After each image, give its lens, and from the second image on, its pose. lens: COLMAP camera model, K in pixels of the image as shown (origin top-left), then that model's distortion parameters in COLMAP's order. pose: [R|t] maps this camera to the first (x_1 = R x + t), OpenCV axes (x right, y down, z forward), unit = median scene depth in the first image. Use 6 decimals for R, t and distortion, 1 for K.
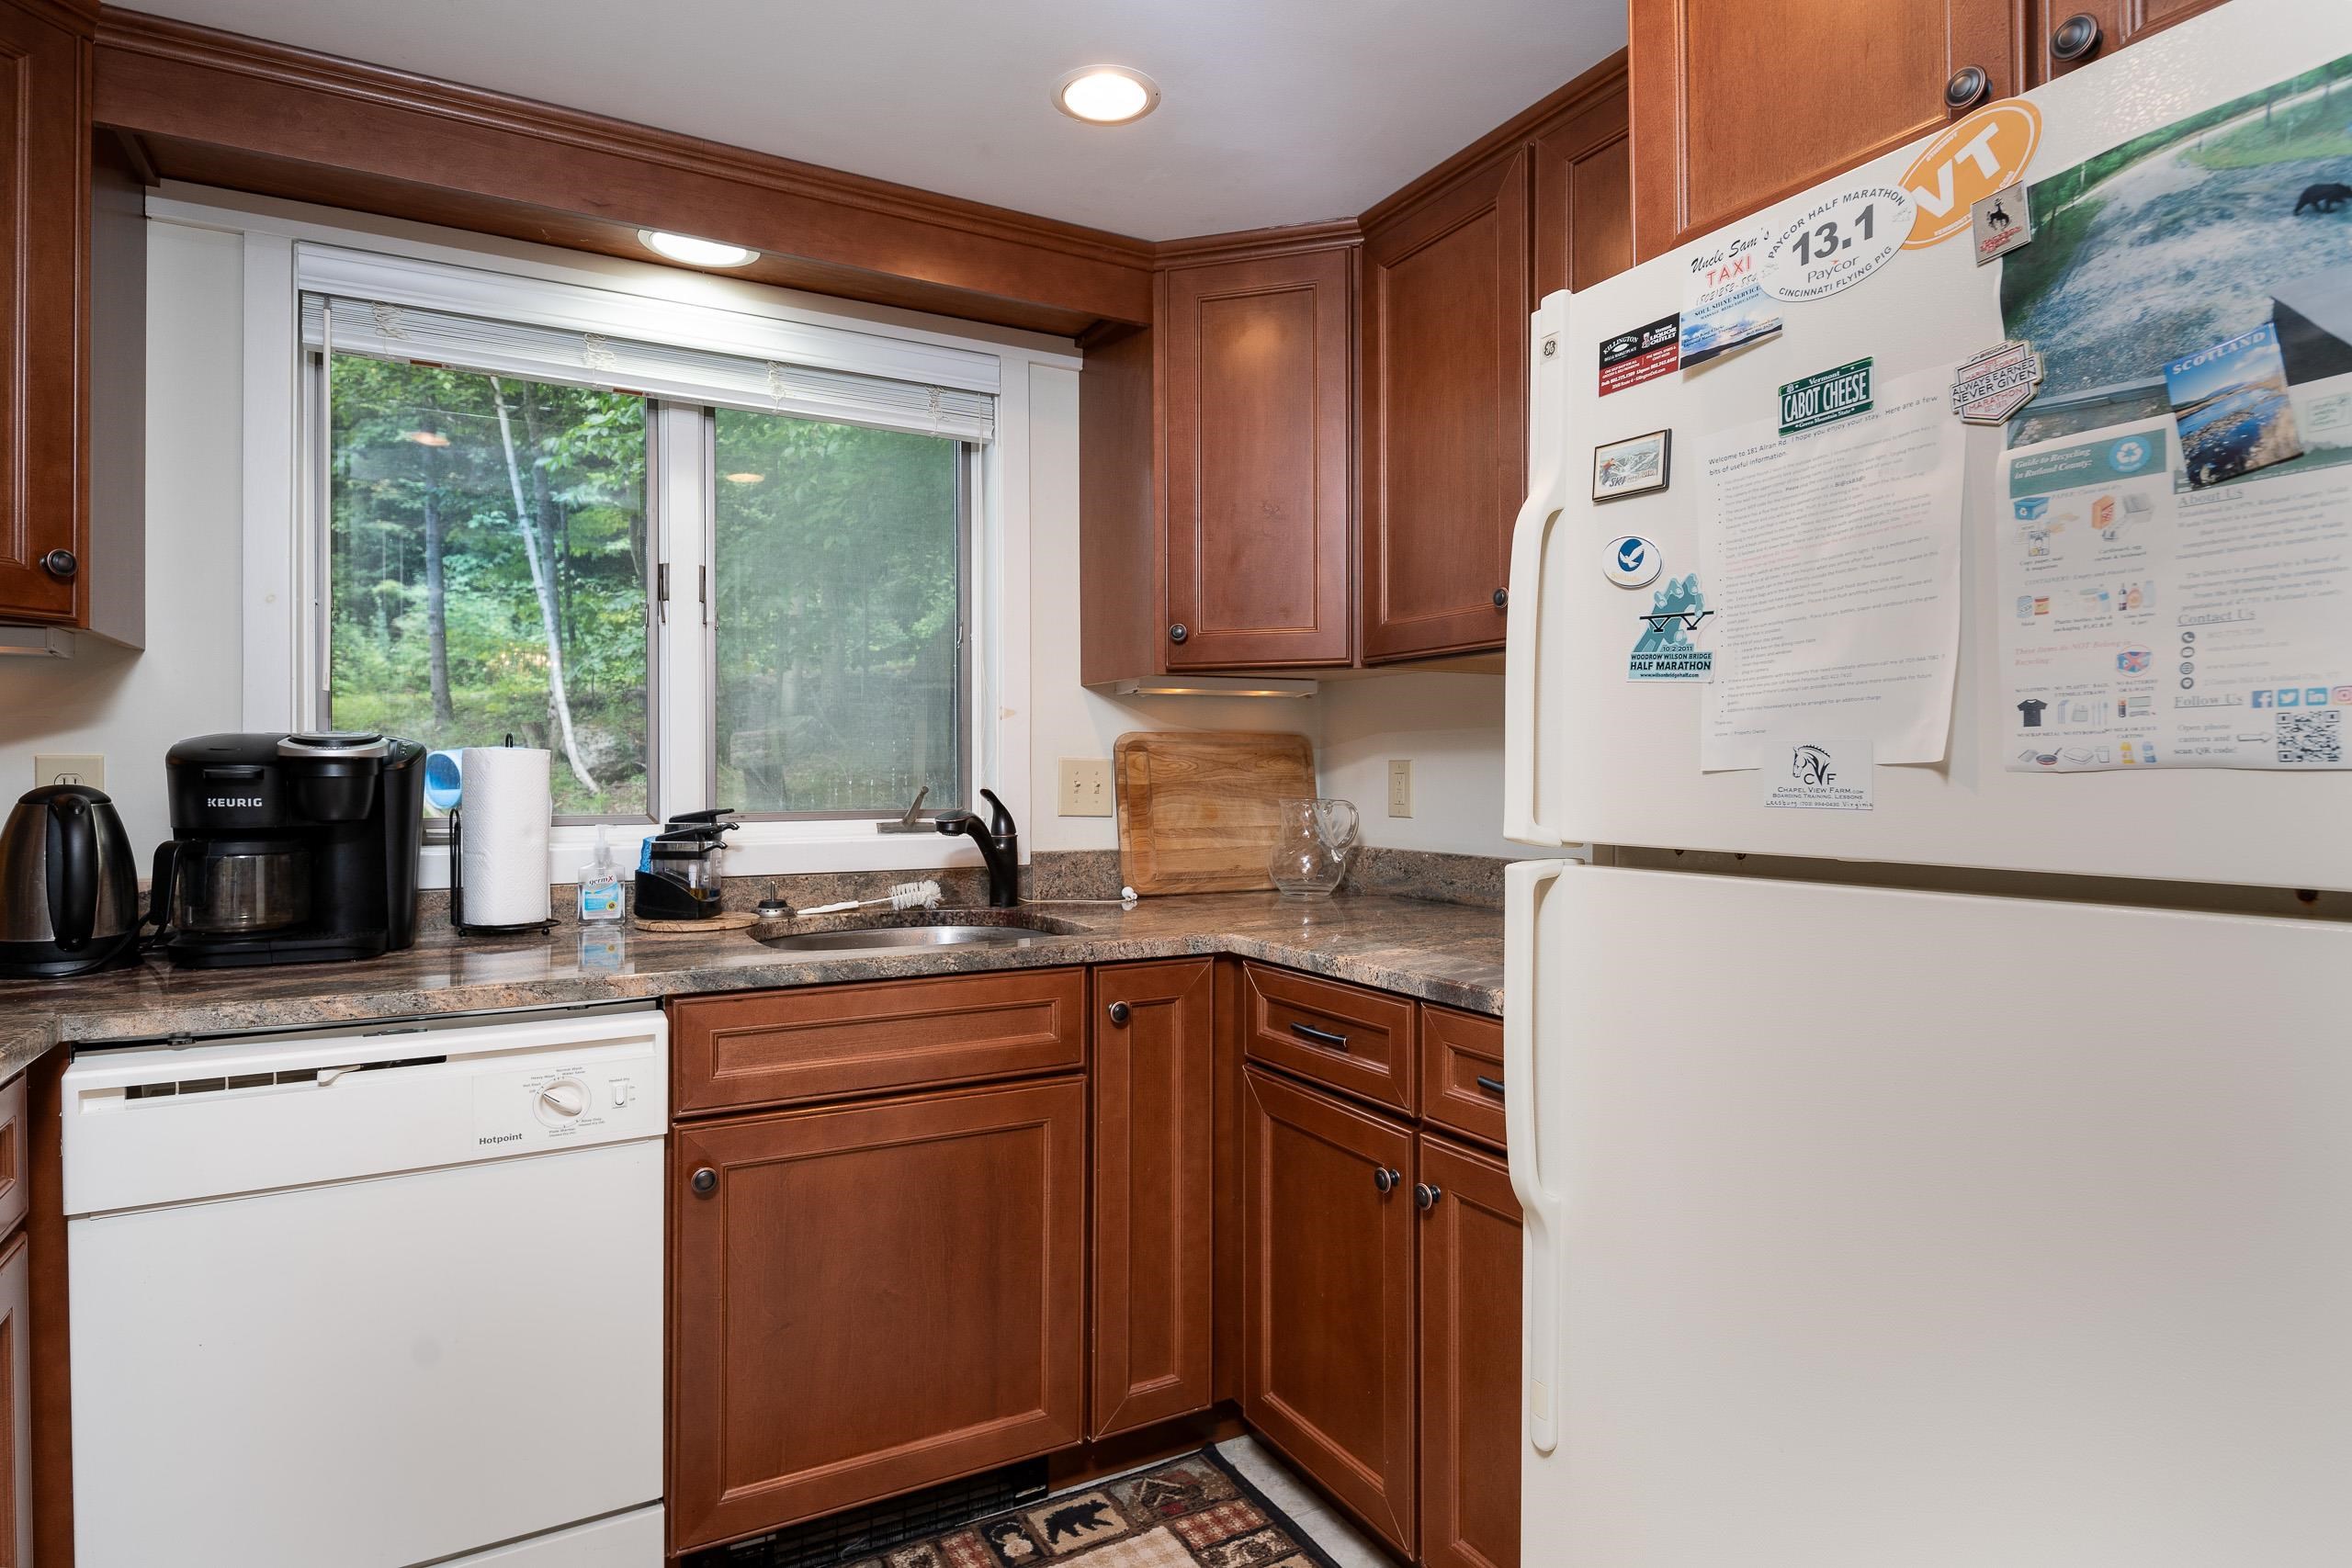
lens RADIAL K [[1217.5, 0, 1174.8], [0, 1217.5, 760.8], [0, 0, 1]] dist [-0.004387, -0.000904]
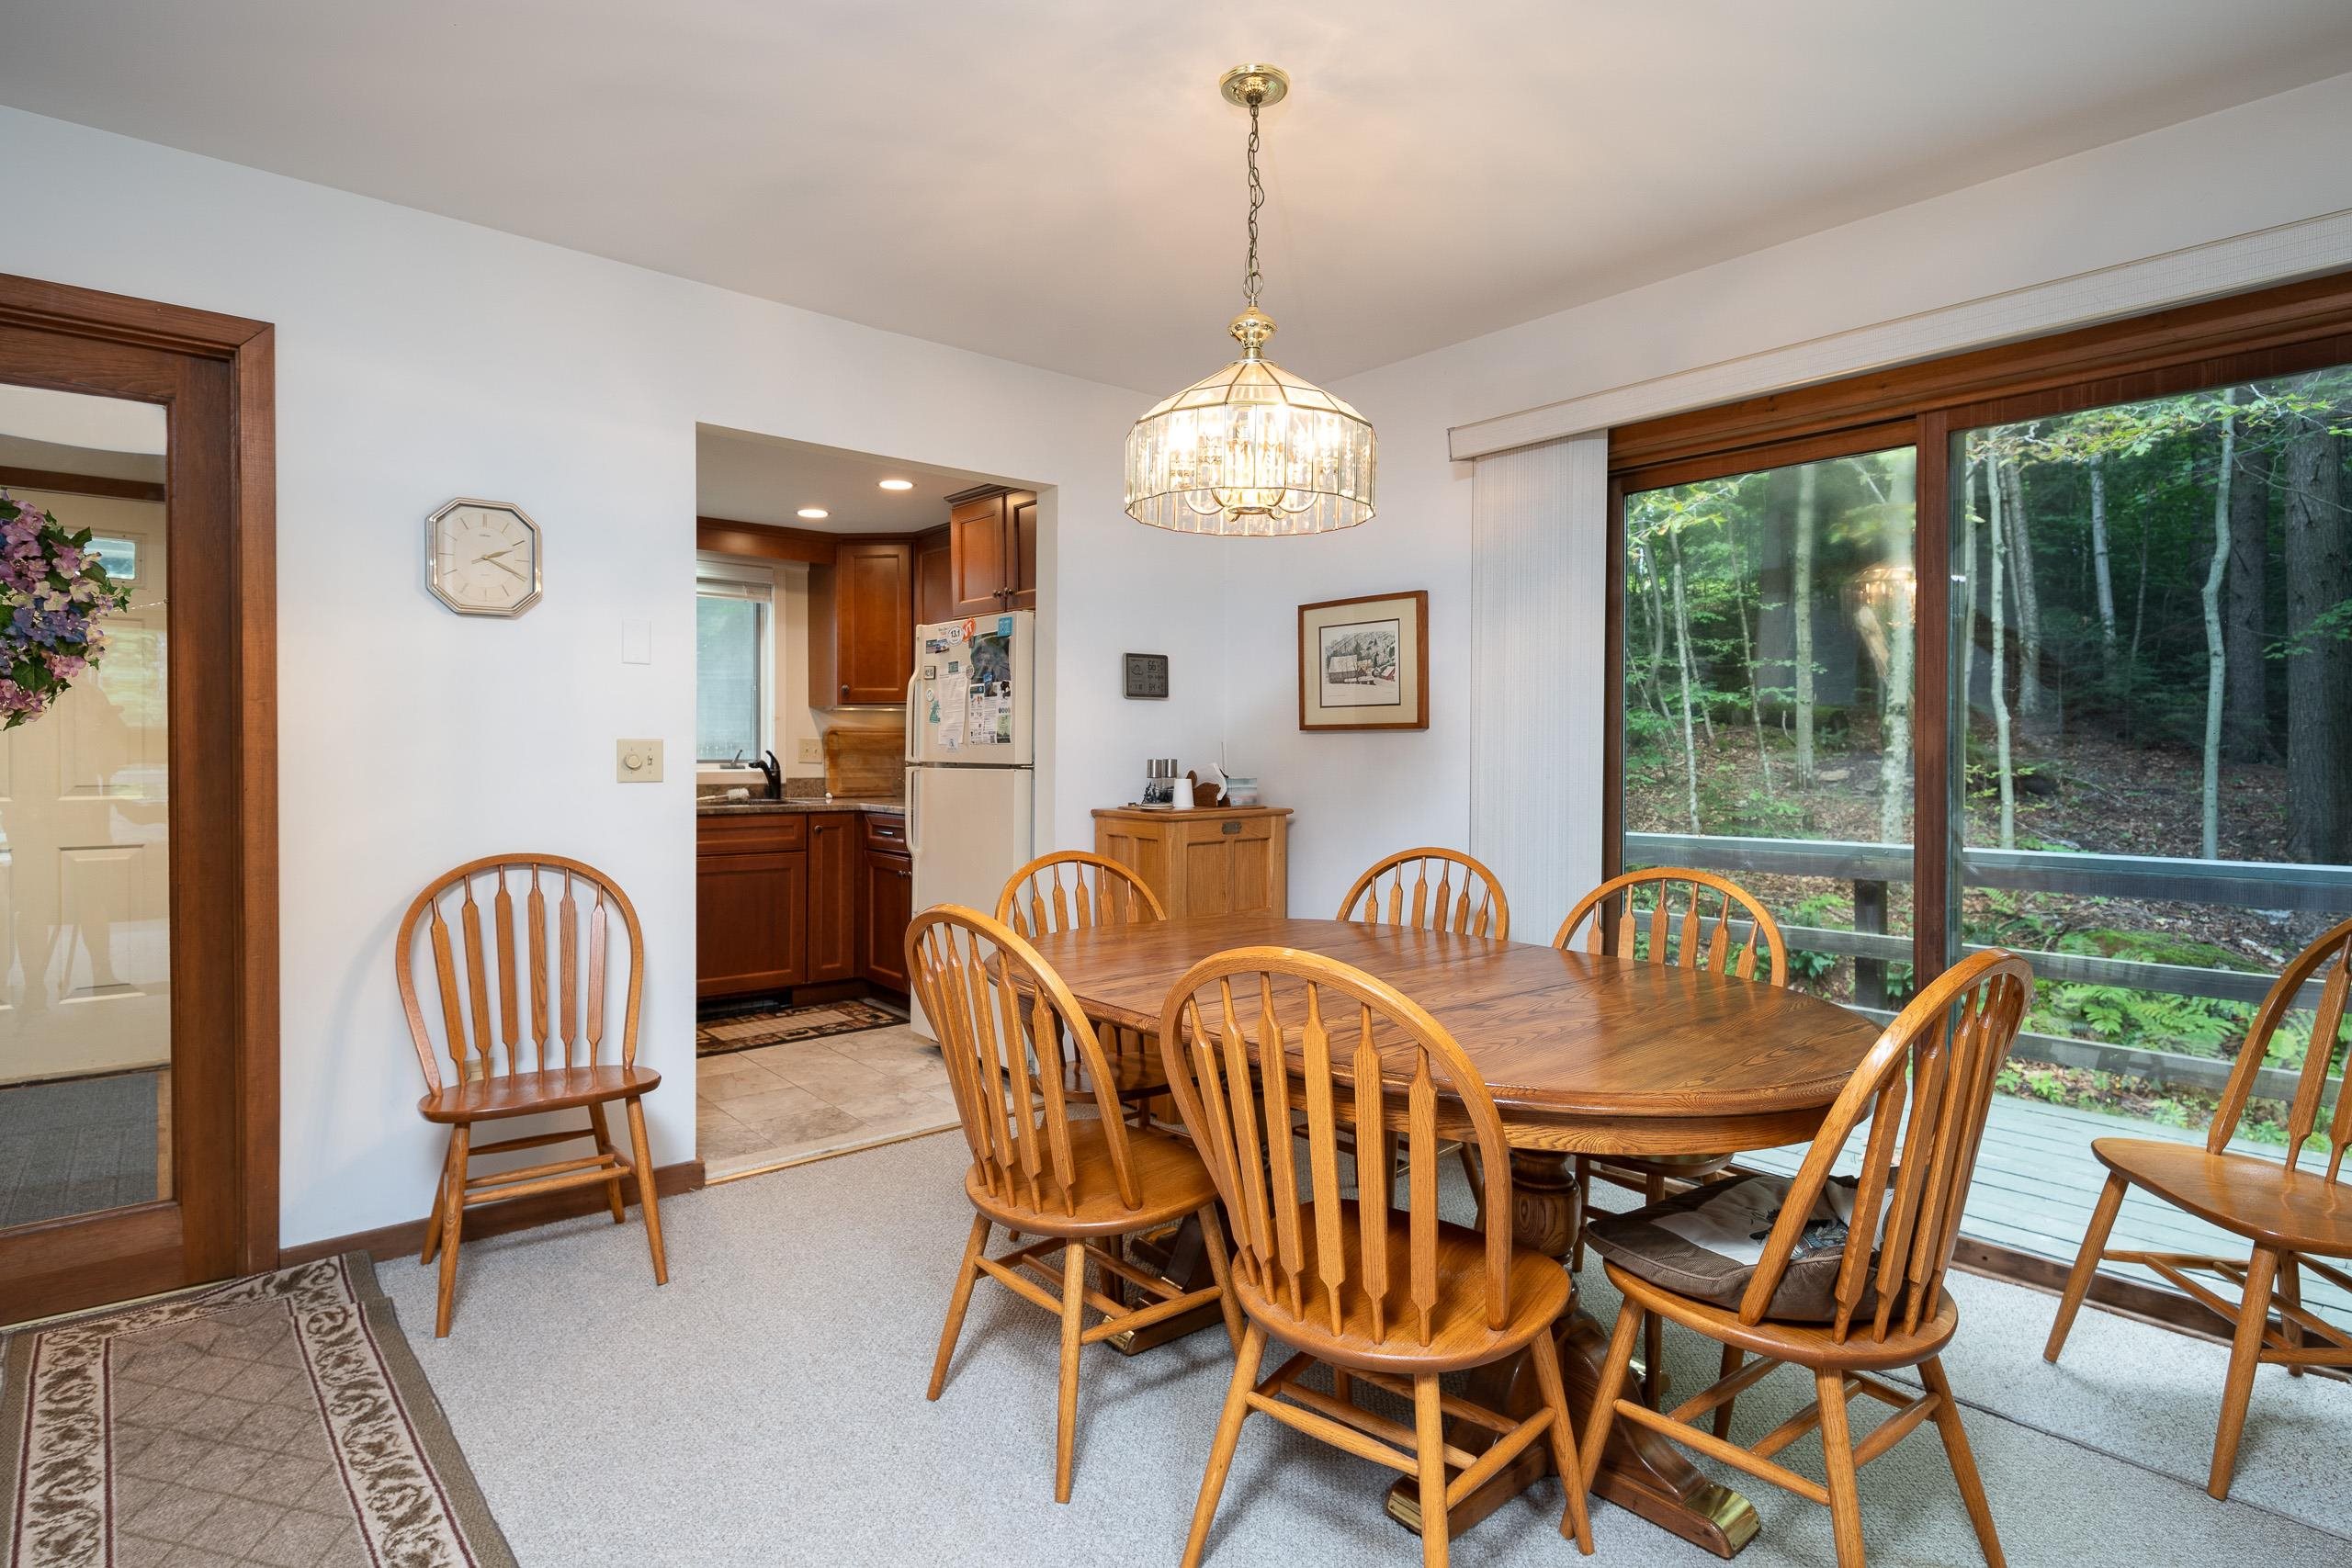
lens RADIAL K [[1217.5, 0, 1174.8], [0, 1217.5, 760.8], [0, 0, 1]] dist [-0.004387, -0.000904]
pose [[0.982758, 0.001151, 0.184891, 0.238454], [-0.004307, 0.999852, 0.016669, -0.003456], [-0.184844, -0.017178, 0.982618, -1.876214]]
